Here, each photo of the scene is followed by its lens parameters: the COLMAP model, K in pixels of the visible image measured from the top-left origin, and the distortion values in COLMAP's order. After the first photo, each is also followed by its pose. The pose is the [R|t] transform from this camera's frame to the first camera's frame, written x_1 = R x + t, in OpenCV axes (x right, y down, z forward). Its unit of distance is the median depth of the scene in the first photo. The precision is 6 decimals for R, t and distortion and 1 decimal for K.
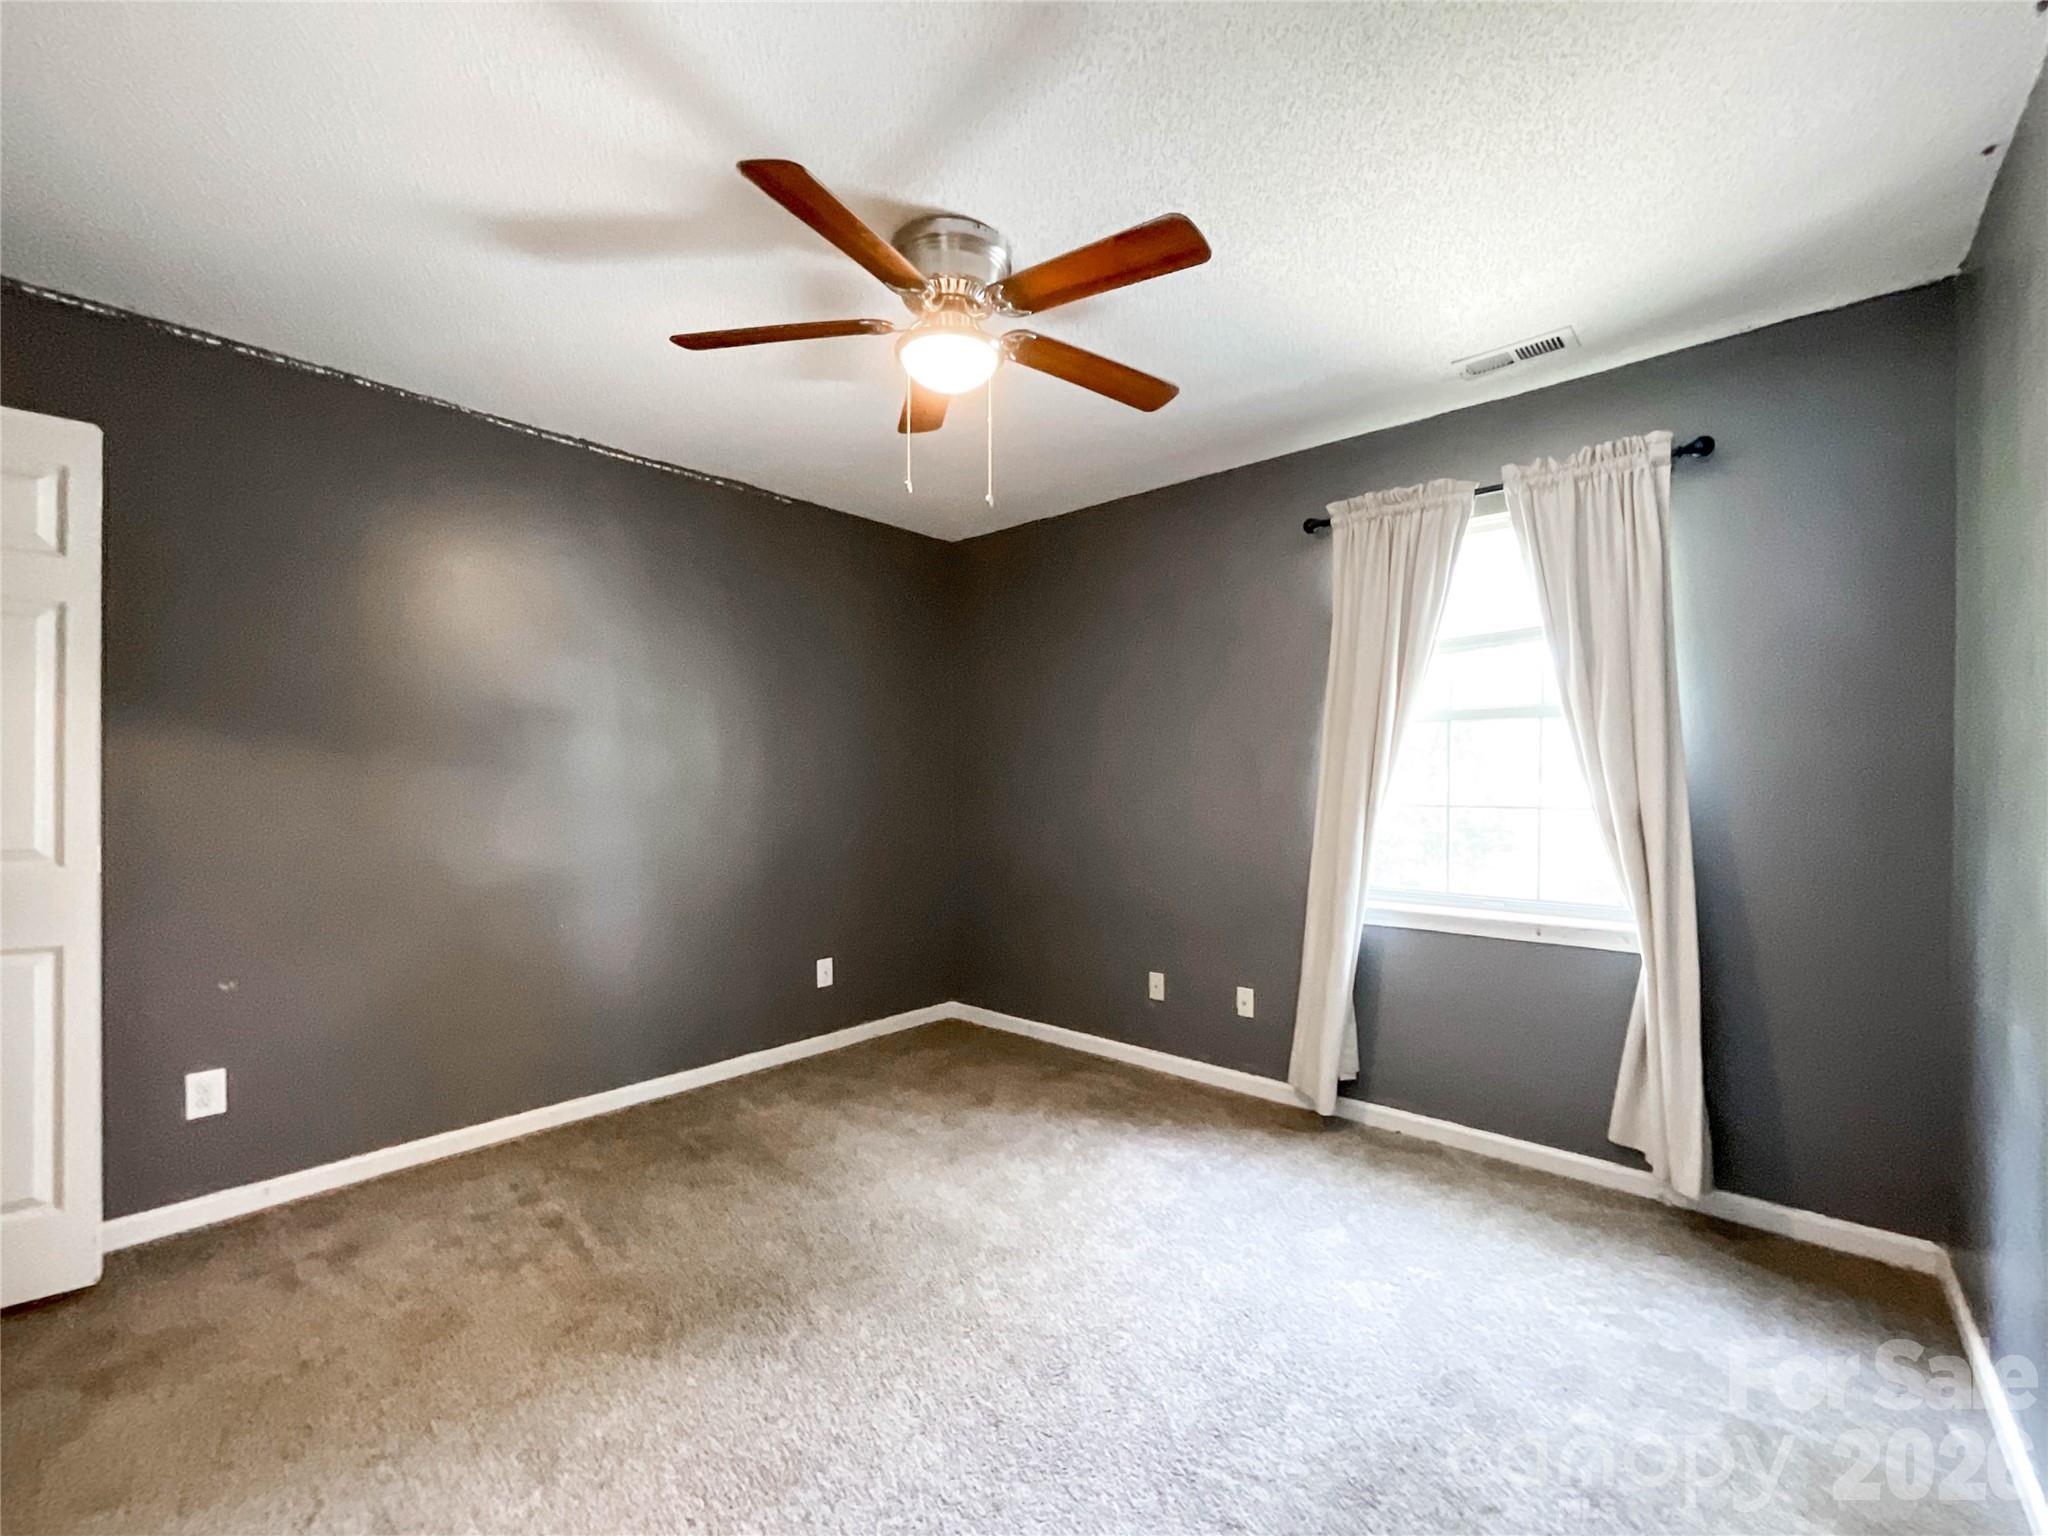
lens RADIAL K [[856.9, 0, 1026.9], [0, 856.9, 791.7], [0, 0, 1]] dist [-0.008985, 0.000161]
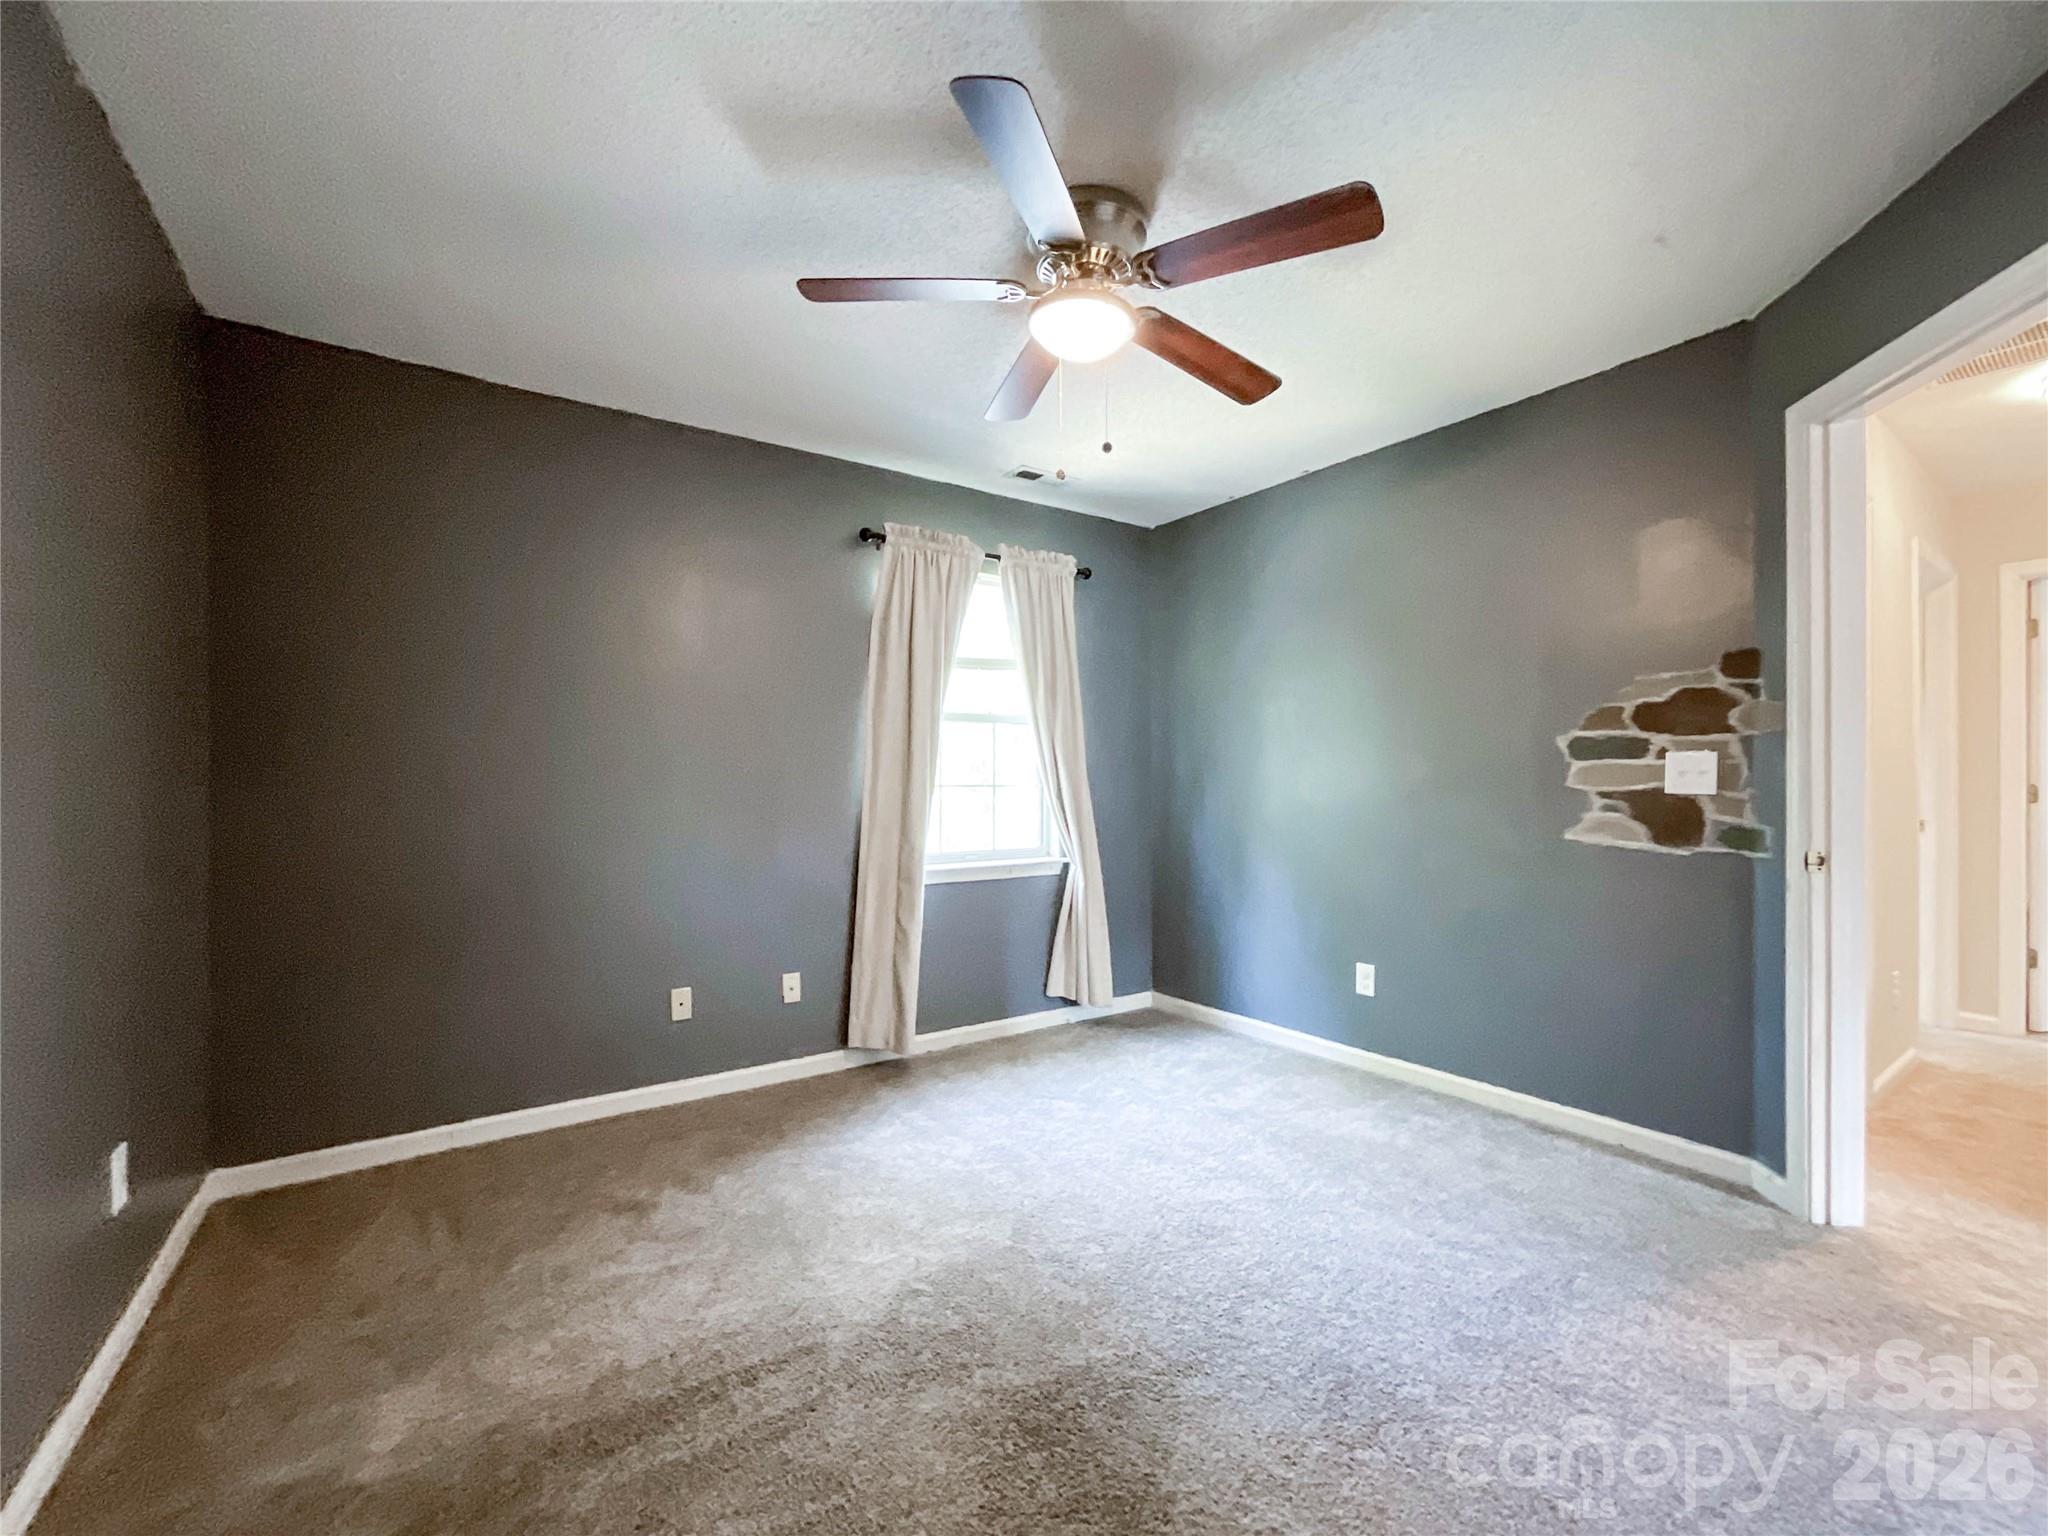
lens RADIAL K [[856.9, 0, 1026.9], [0, 856.9, 791.7], [0, 0, 1]] dist [-0.008985, 0.000161]
pose [[0.237663, -0.013137, 0.971259, -0.775316], [0.010898, 0.999882, 0.010858, 0.012696], [-0.971286, 0.008004, 0.237778, 0.600119]]
